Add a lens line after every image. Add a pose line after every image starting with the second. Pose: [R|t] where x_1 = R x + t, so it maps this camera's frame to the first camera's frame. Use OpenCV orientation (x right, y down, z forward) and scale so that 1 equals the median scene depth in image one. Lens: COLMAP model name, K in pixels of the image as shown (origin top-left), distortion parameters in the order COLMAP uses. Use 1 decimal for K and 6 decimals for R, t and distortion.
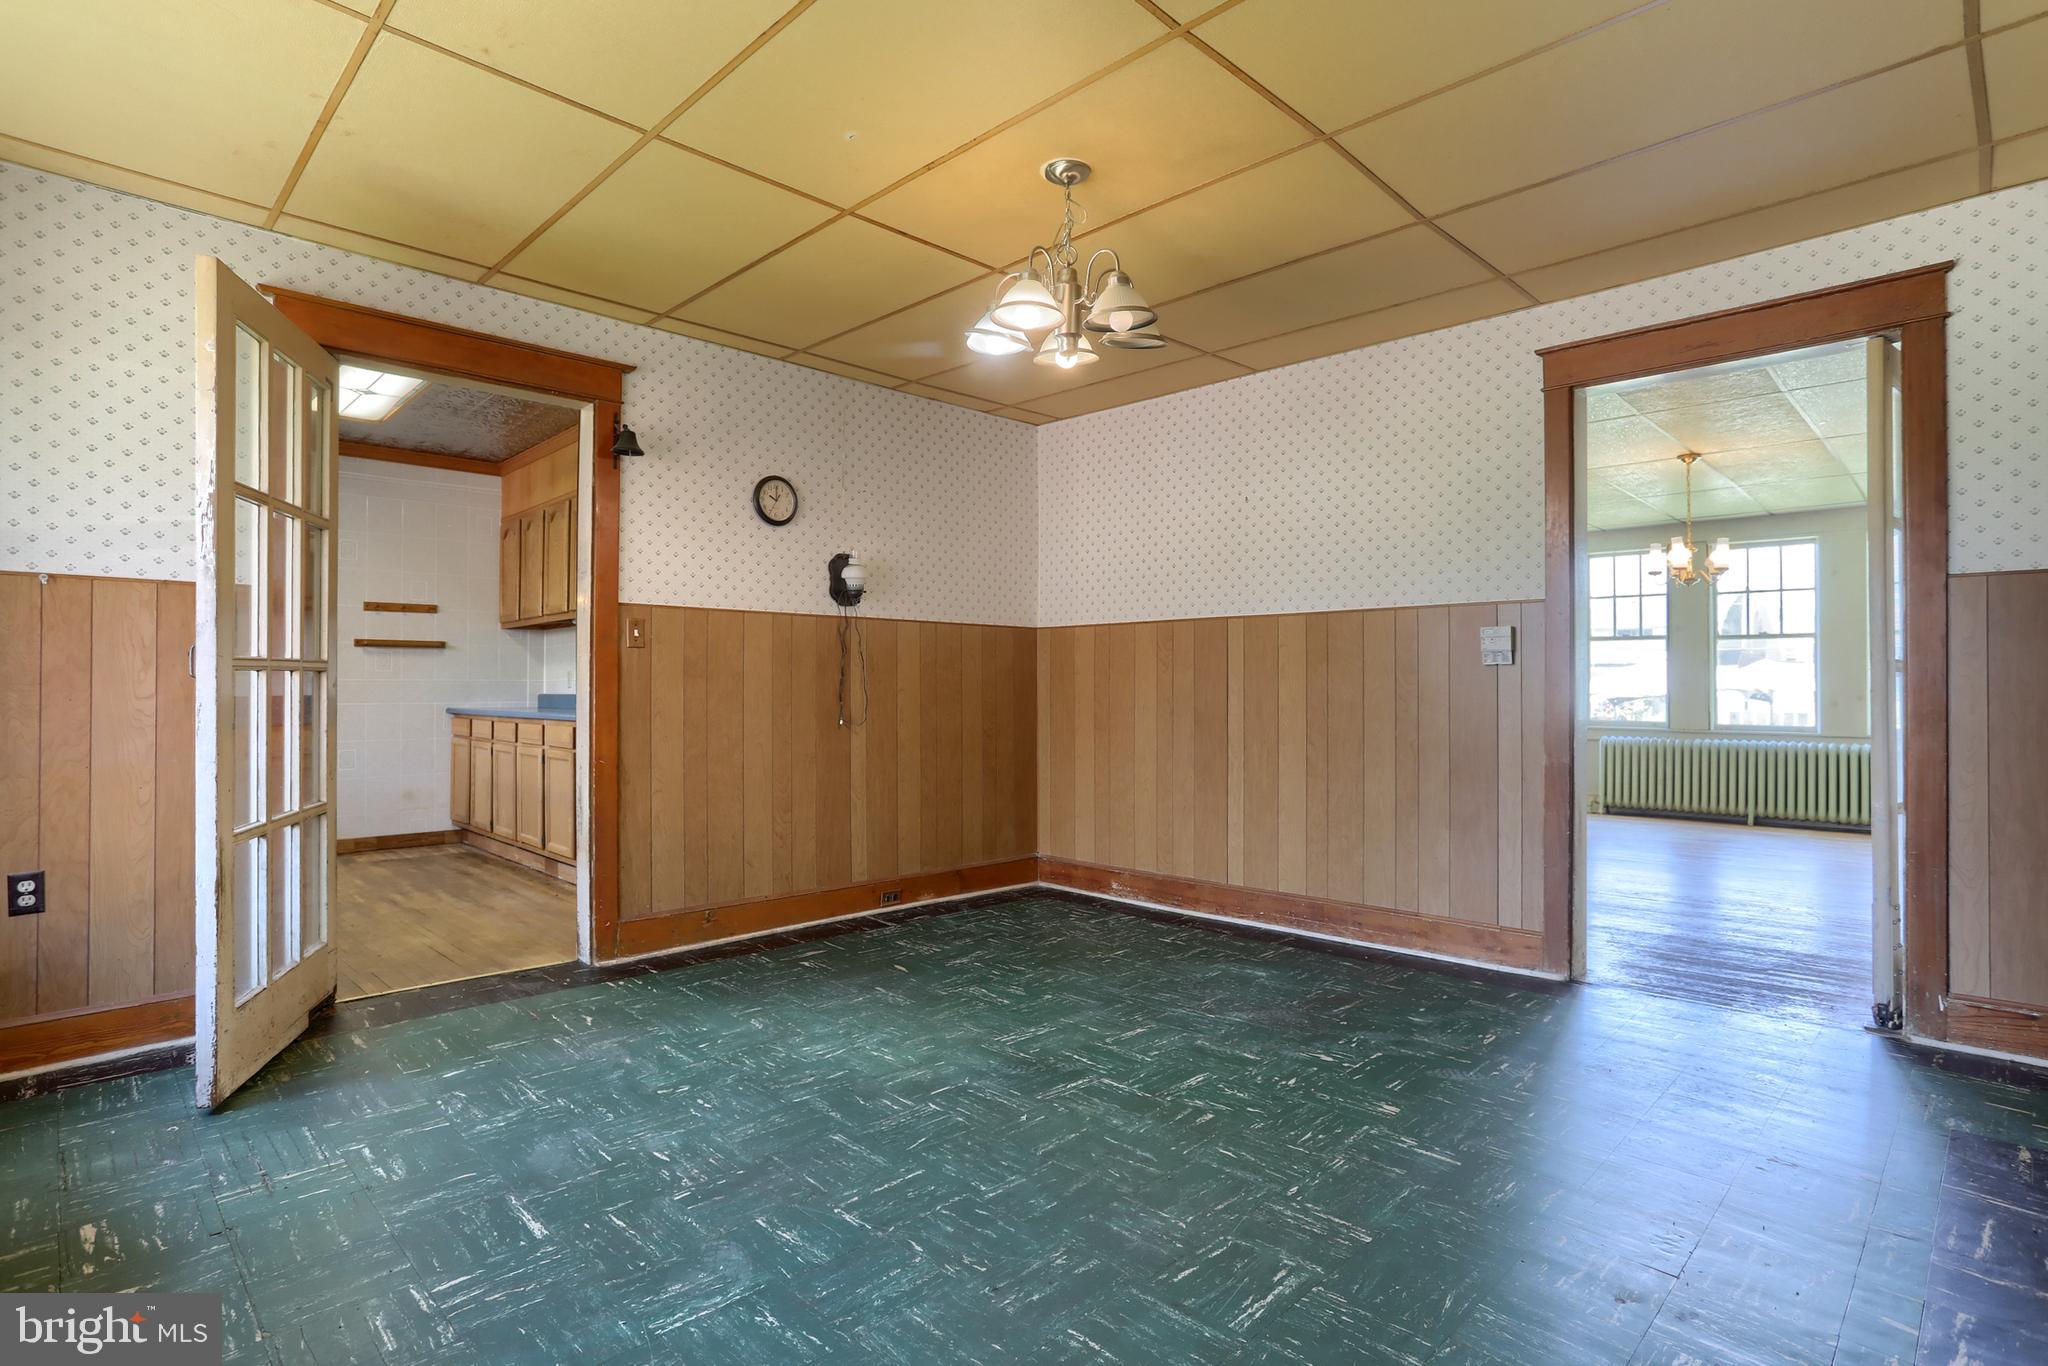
lens RADIAL K [[1017.6, 0, 1056.6], [0, 1017.6, 681.9], [0, 0, 1]] dist [-0.042673, 0.001107]
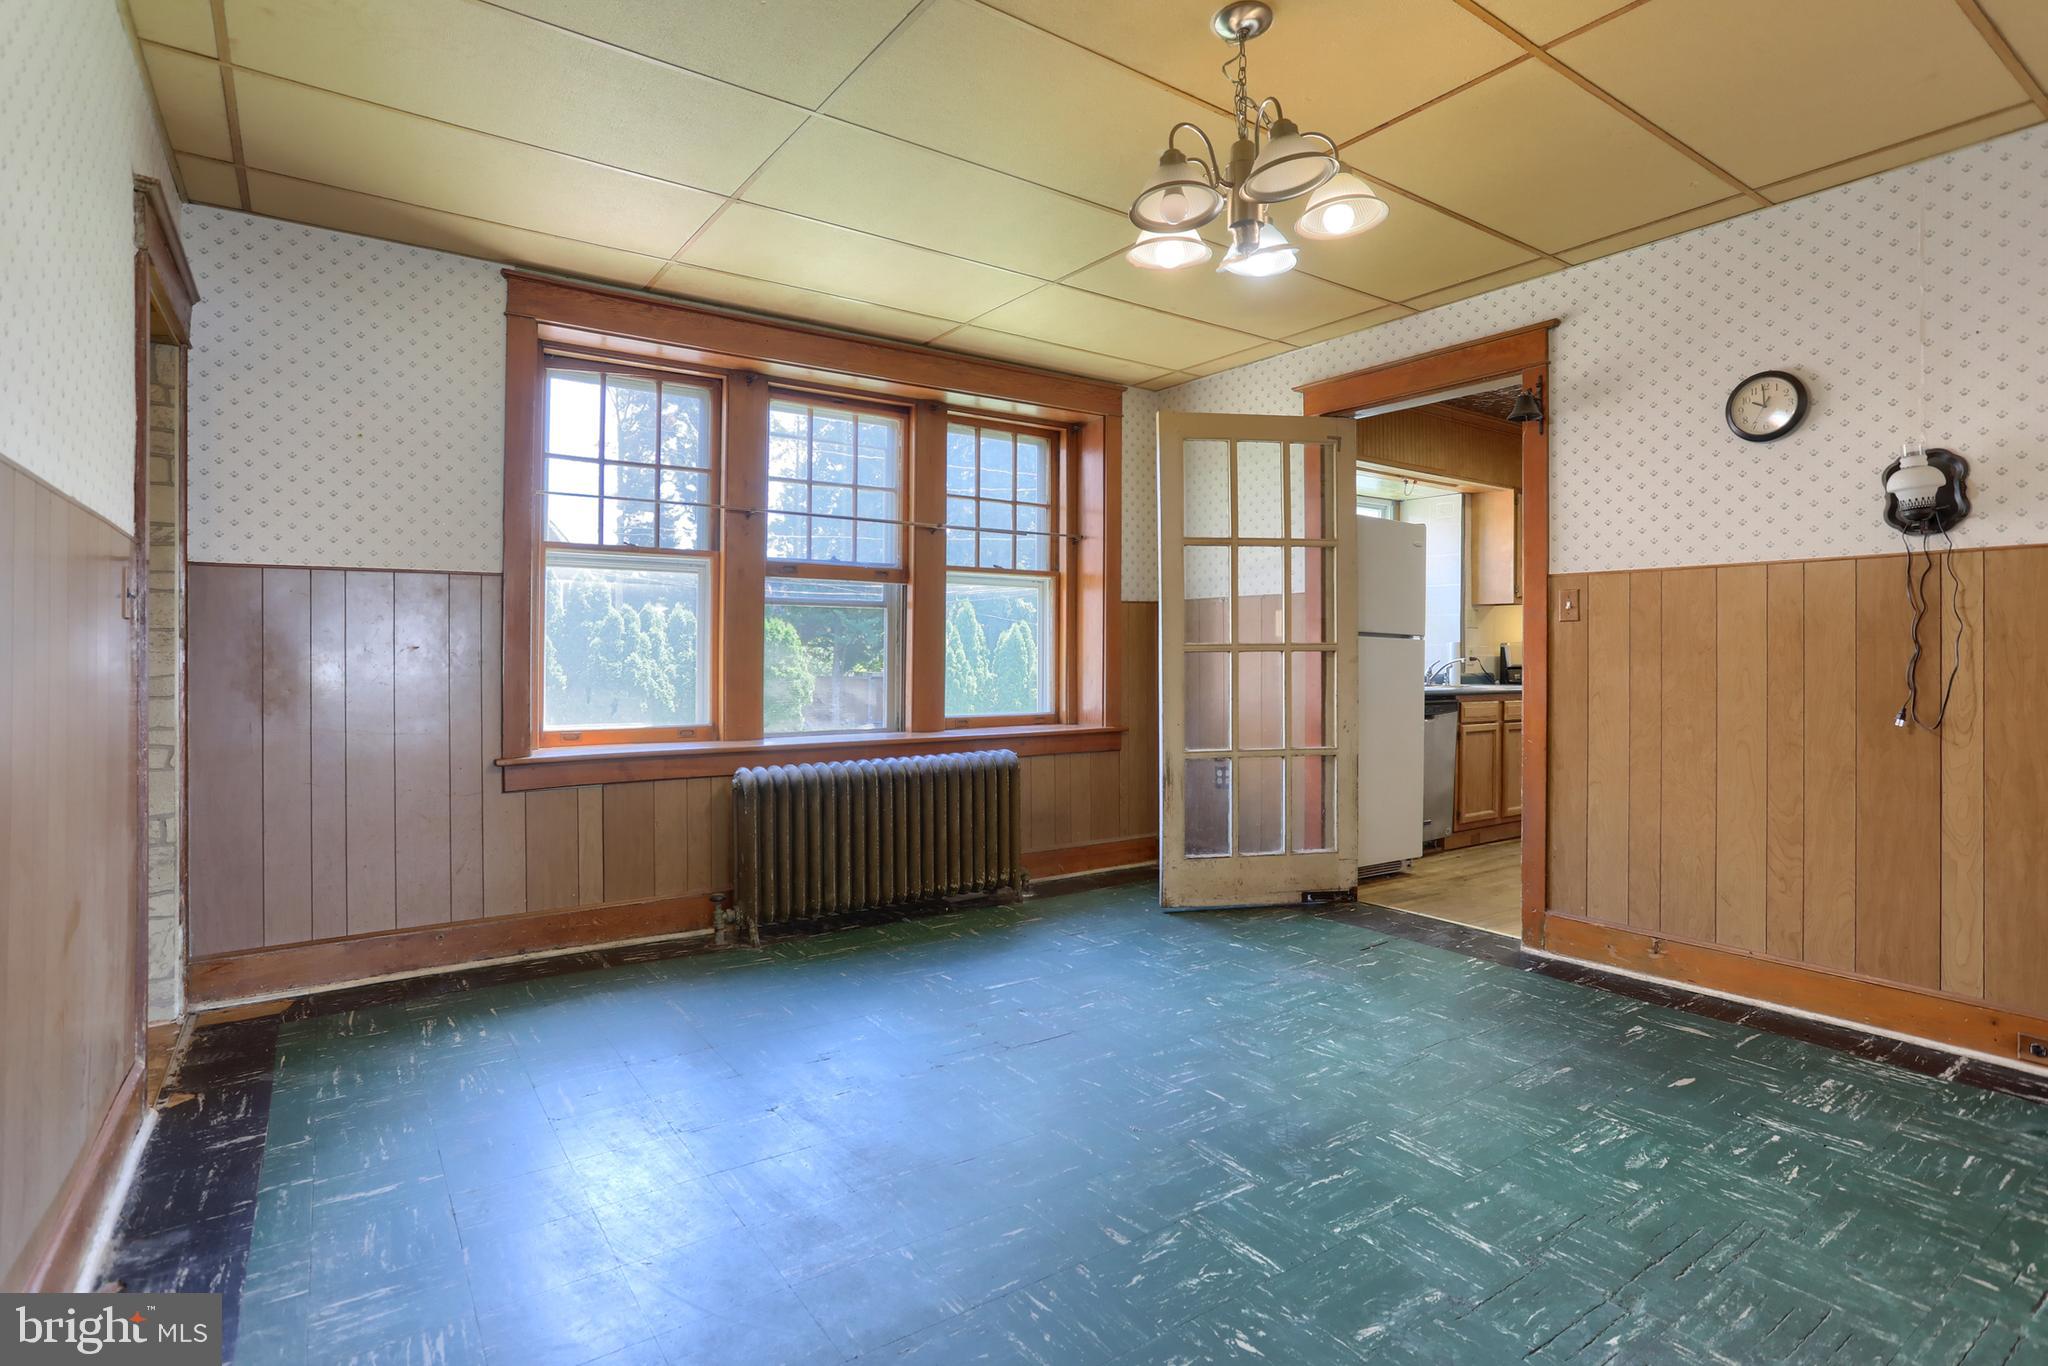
lens RADIAL K [[1023.0, 0, 1023.0], [0, 1023.0, 658.8], [0, 0, 1]] dist [-0.058880, 0.032131]
pose [[-0.189351, 0.000593, -0.981909, 0.607920], [0.001963, 0.999998, 0.000226, -0.001234], [0.981908, -0.001885, -0.189352, 0.724048]]
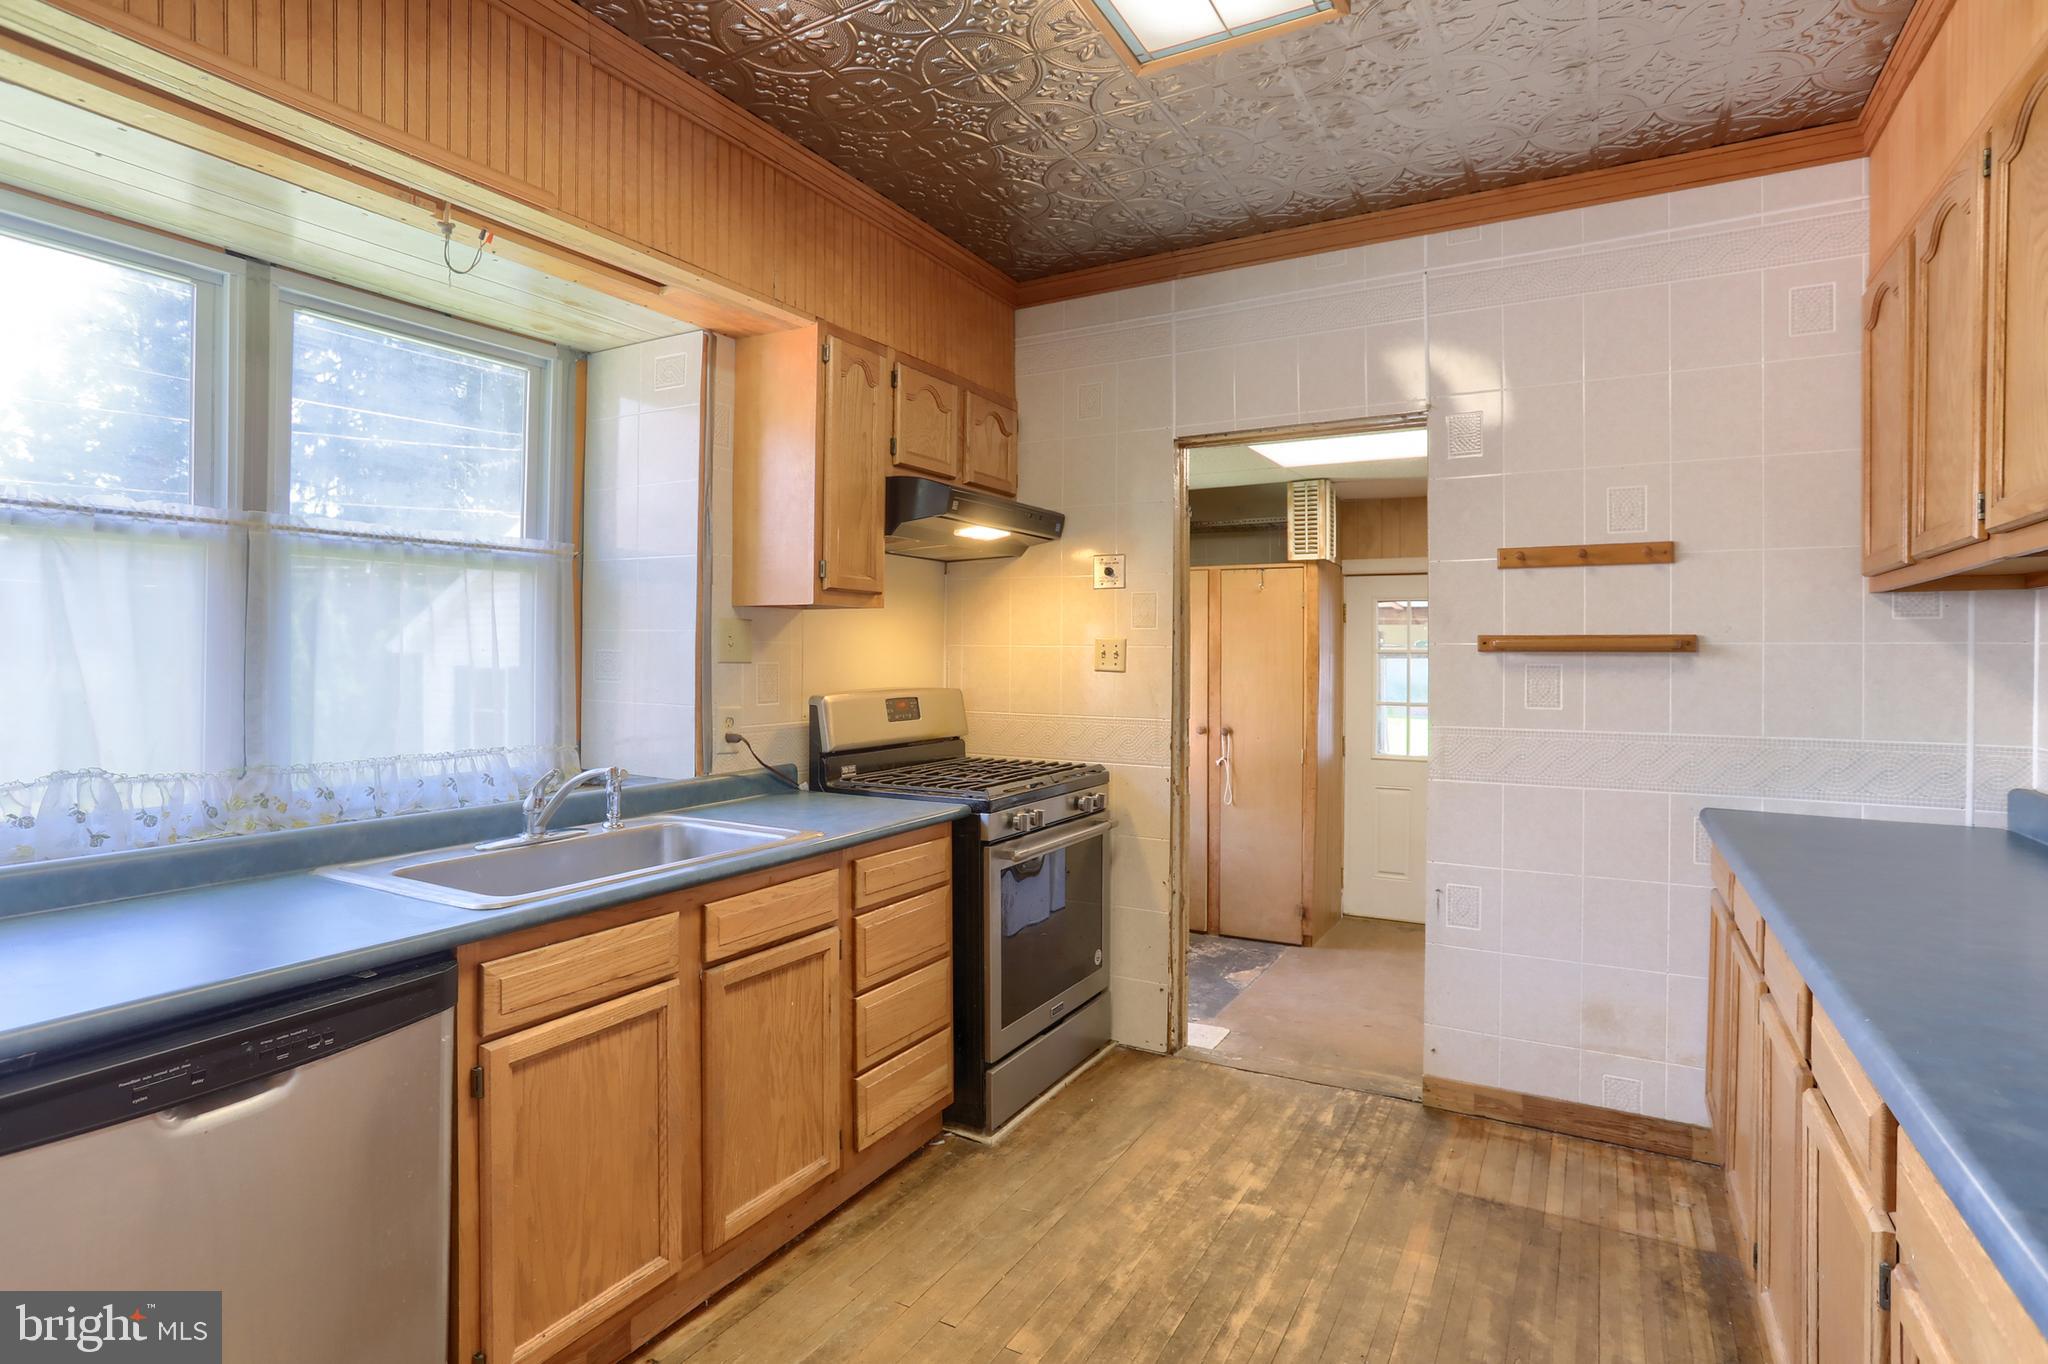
lens RADIAL K [[1023.0, 0, 1023.0], [0, 1023.0, 657.8], [0, 0, 1]] dist [-0.058880, 0.032131]
pose [[0.249636, 0.002639, -0.968336, -0.555750], [0.001176, 0.999995, 0.003028, -0.060173], [0.968339, -0.001894, 0.249632, 1.193076]]
